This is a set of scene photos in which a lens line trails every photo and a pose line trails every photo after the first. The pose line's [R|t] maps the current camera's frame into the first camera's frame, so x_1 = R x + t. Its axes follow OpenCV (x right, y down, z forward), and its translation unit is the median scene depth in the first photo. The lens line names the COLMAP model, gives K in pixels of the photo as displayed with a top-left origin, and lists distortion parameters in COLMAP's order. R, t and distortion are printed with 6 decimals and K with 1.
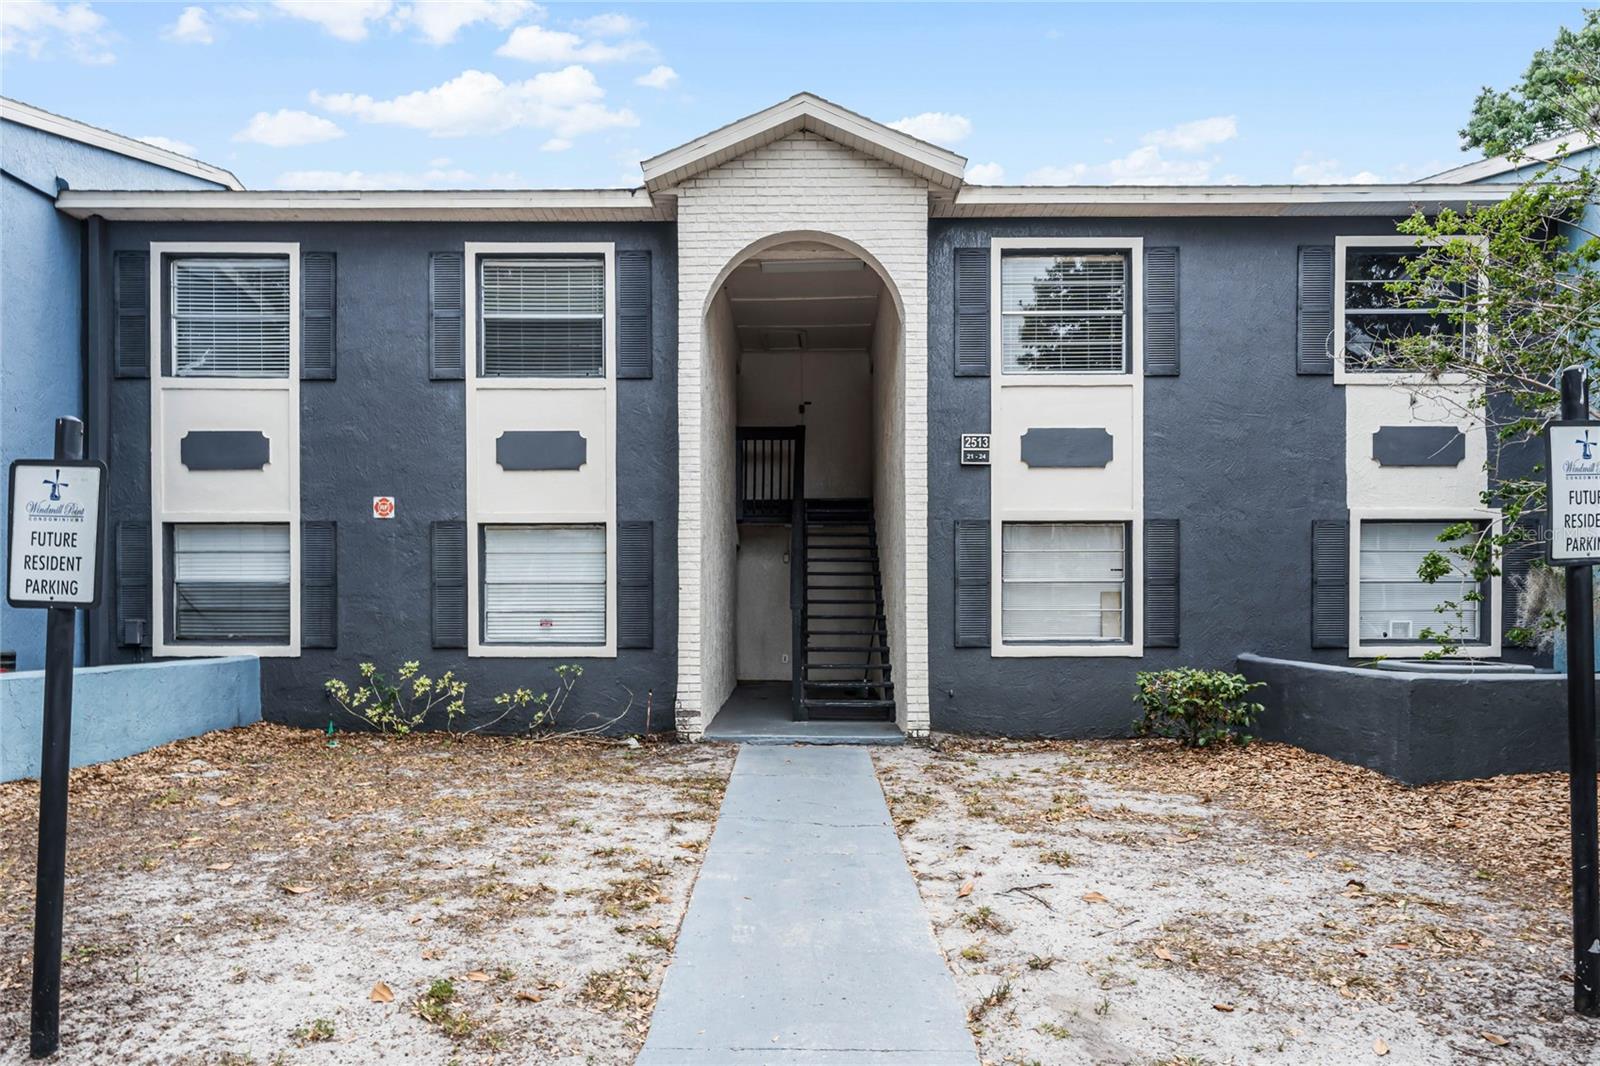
lens RADIAL K [[825.3, 0, 793.4], [0, 825.3, 617.7], [0, 0, 1]] dist [-0.005003, -0.000769]
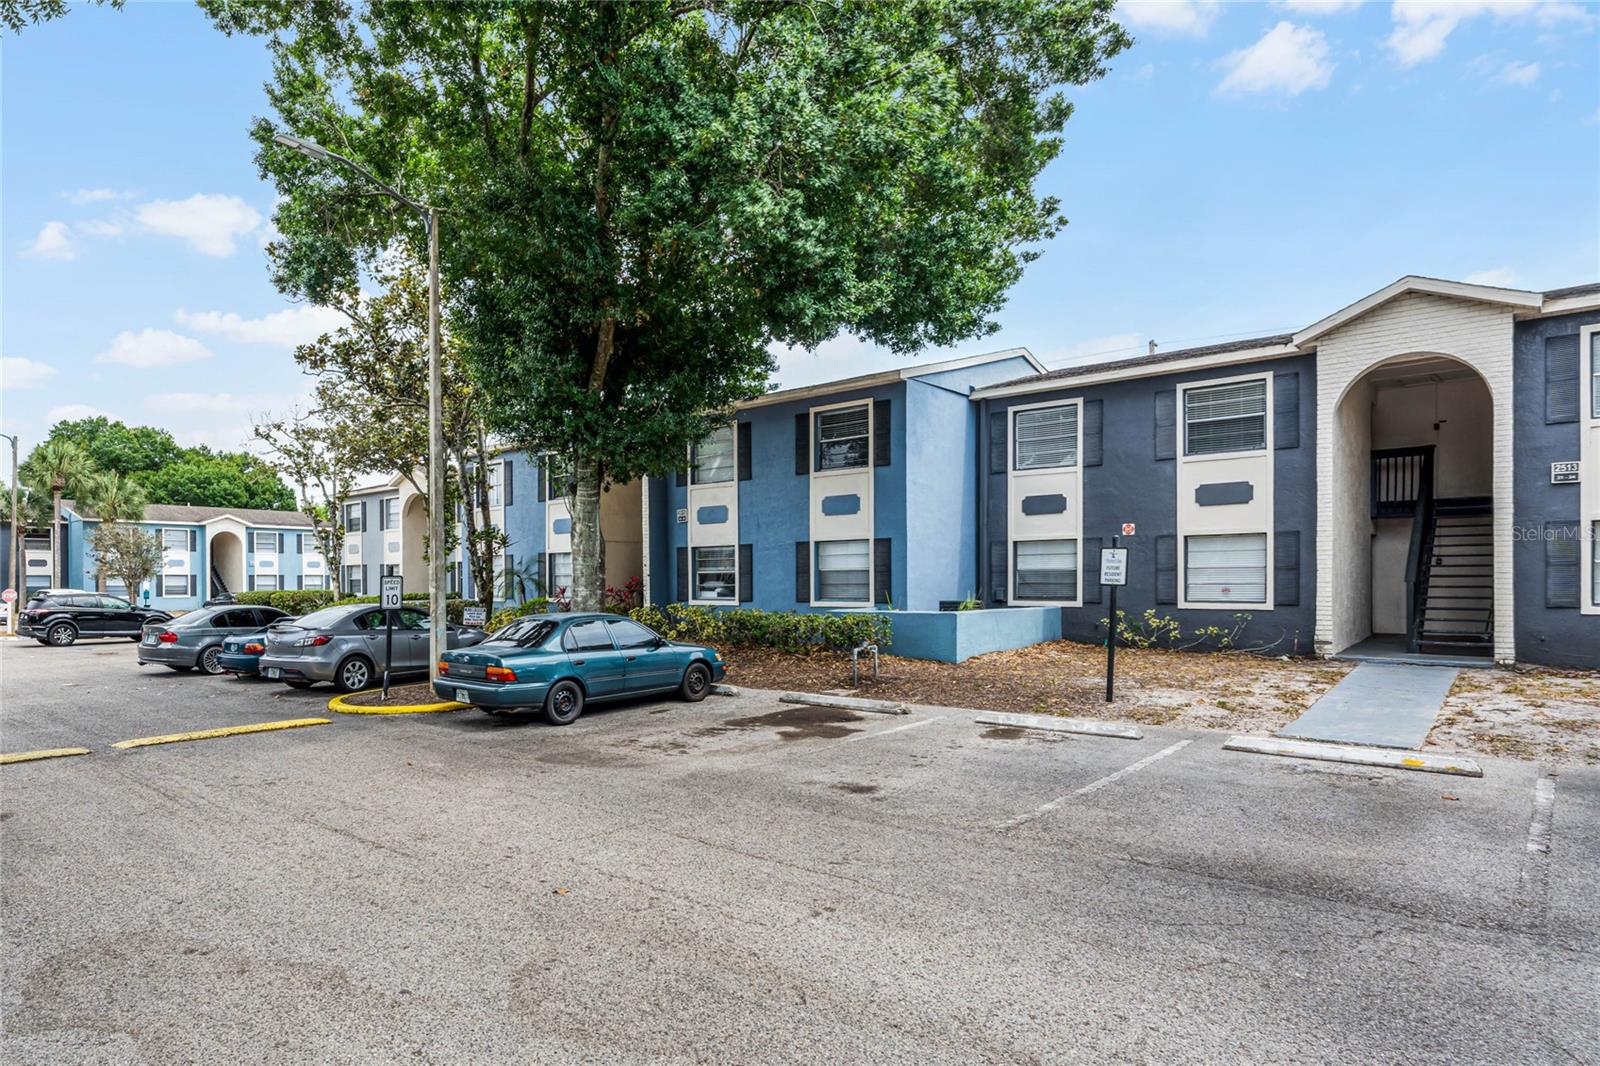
lens RADIAL K [[786.1, 0, 747.8], [0, 786.1, 591.0], [0, 0, 1]] dist [-0.000514, 0.001338]
pose [[0.714074, 0.003503, -0.700061, 0.151648], [0.001898, 0.999974, 0.006940, -0.005728], [0.700067, -0.006285, 0.714049, -0.944032]]
